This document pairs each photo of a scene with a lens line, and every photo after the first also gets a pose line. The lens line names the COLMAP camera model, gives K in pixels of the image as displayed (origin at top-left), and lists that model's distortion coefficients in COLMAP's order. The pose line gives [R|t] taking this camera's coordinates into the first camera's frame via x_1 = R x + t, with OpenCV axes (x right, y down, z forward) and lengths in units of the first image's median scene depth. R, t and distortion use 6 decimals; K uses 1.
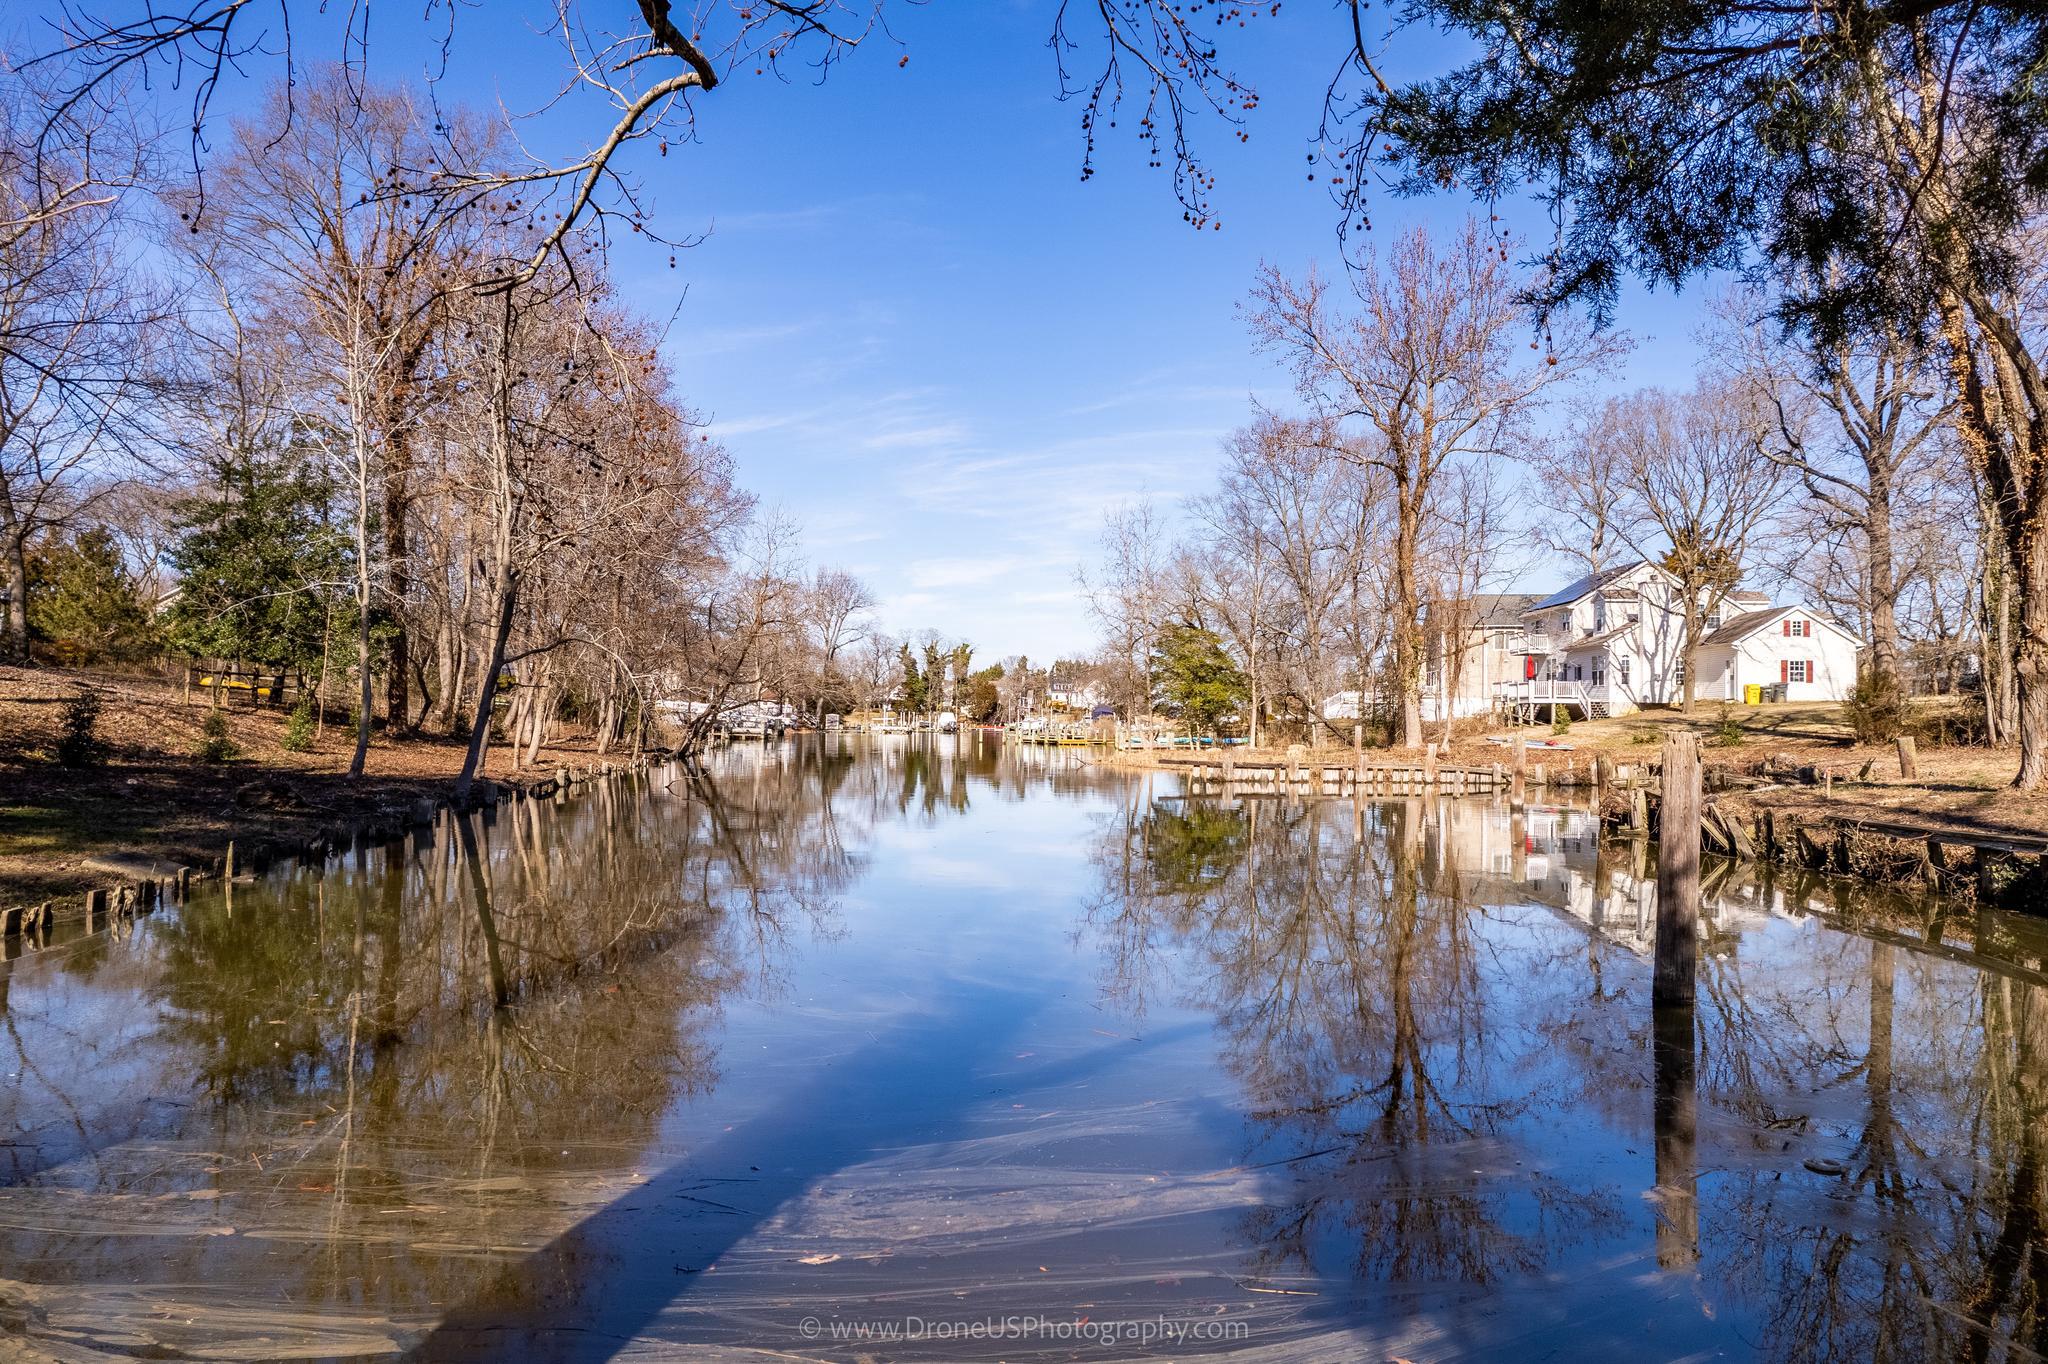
lens RADIAL K [[1311.2, 0, 1028.4], [0, 1311.2, 694.2], [0, 0, 1]] dist [-0.074608, 0.068936]
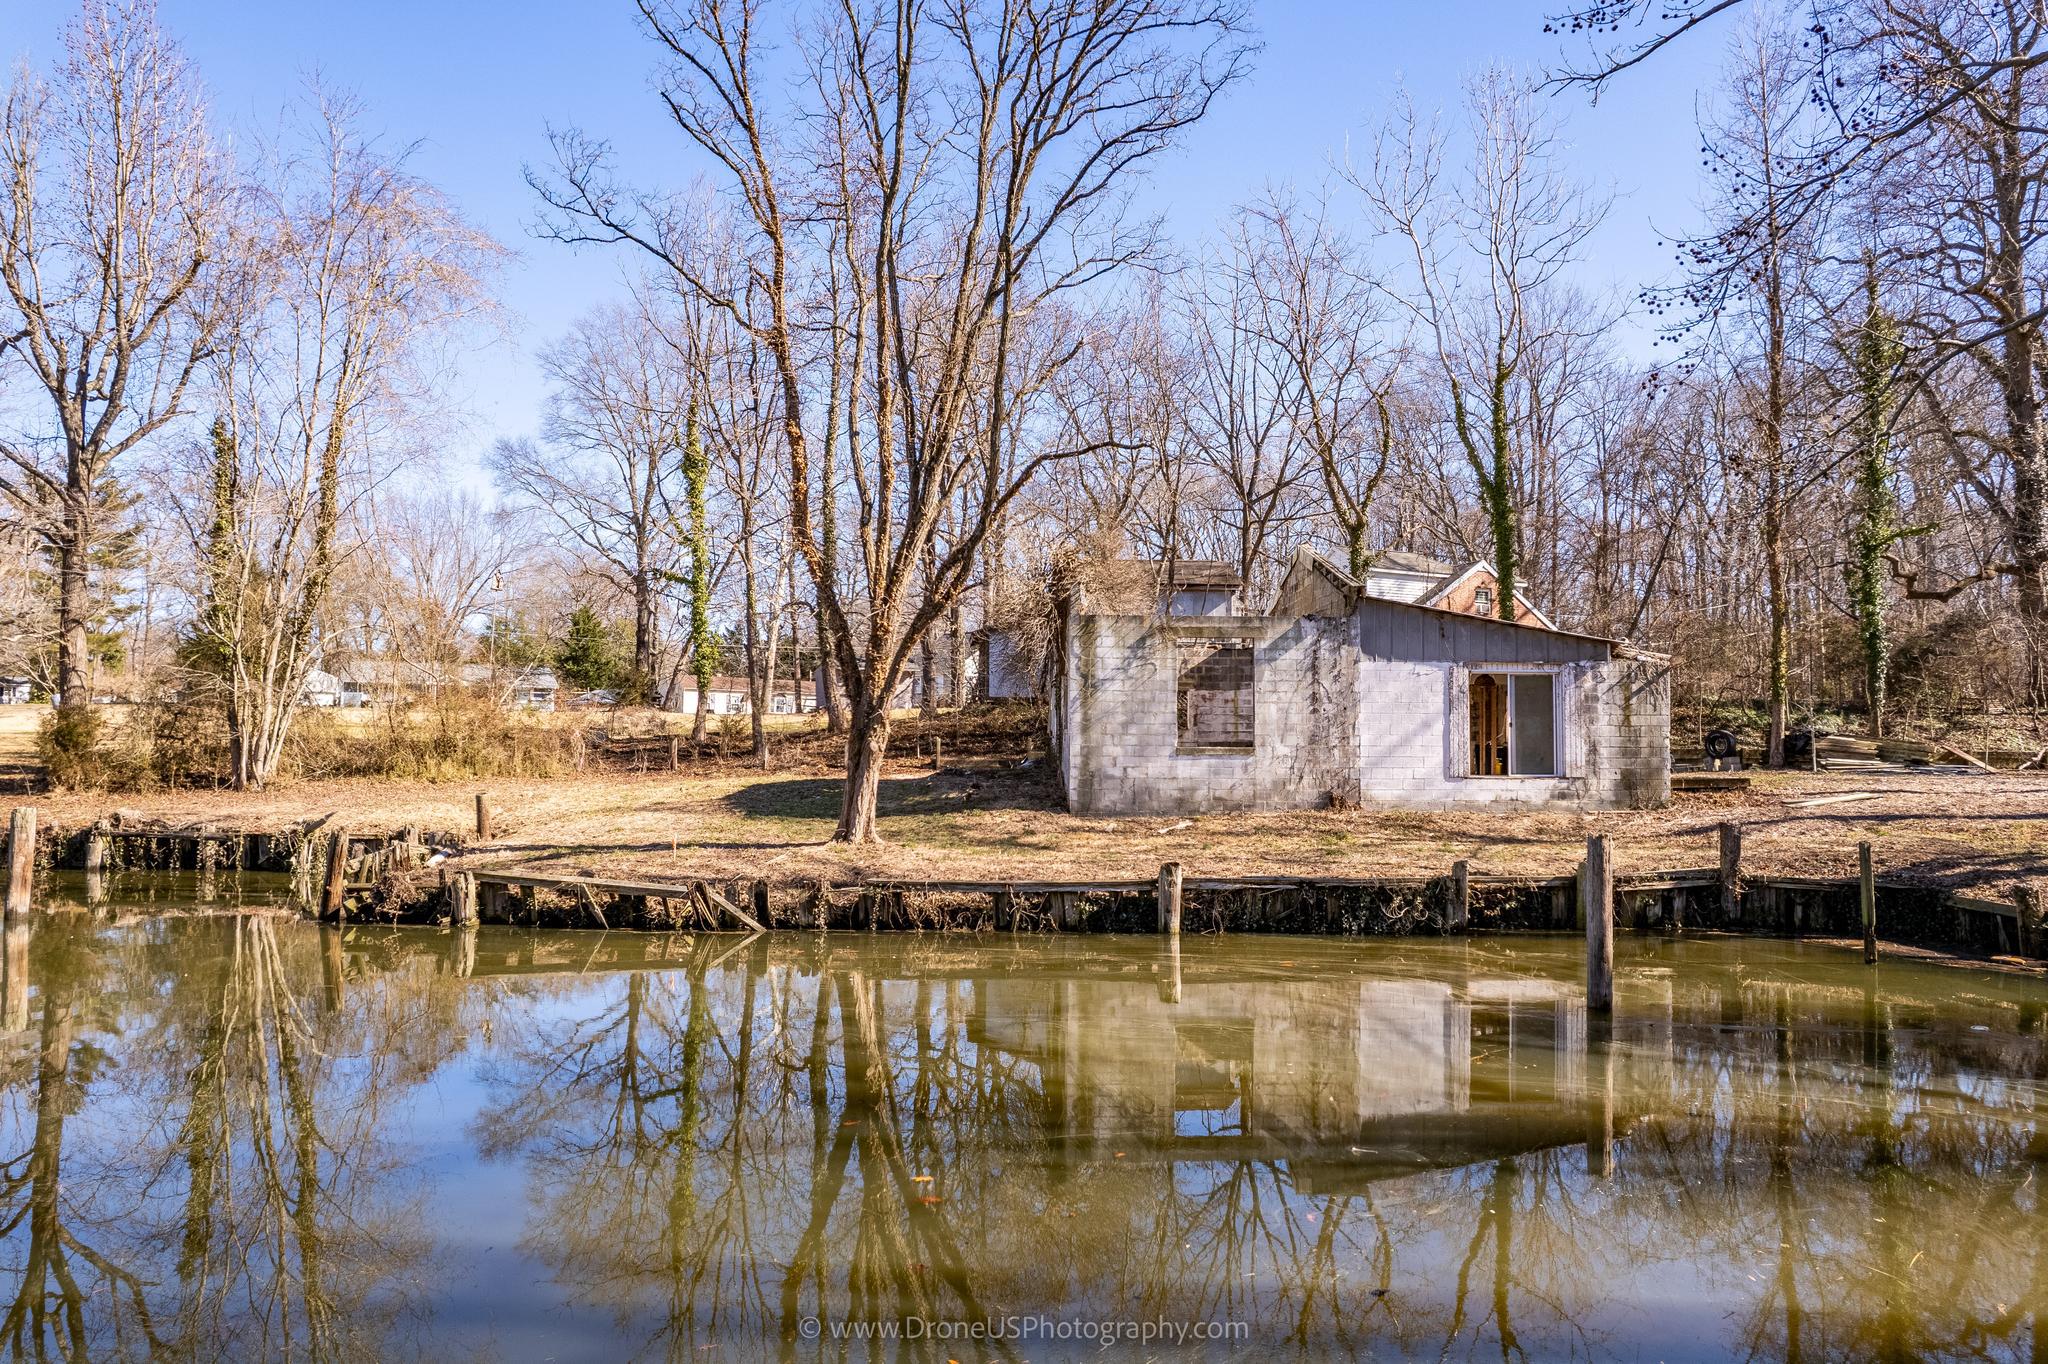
lens RADIAL K [[1311.2, 0, 1028.4], [0, 1311.2, 694.2], [0, 0, 1]] dist [-0.074608, 0.068936]
pose [[-0.054279, 0.034003, 0.997947, -0.125512], [-0.031706, 0.998857, -0.035759, -0.007404], [-0.998022, -0.033582, -0.053139, 0.220909]]
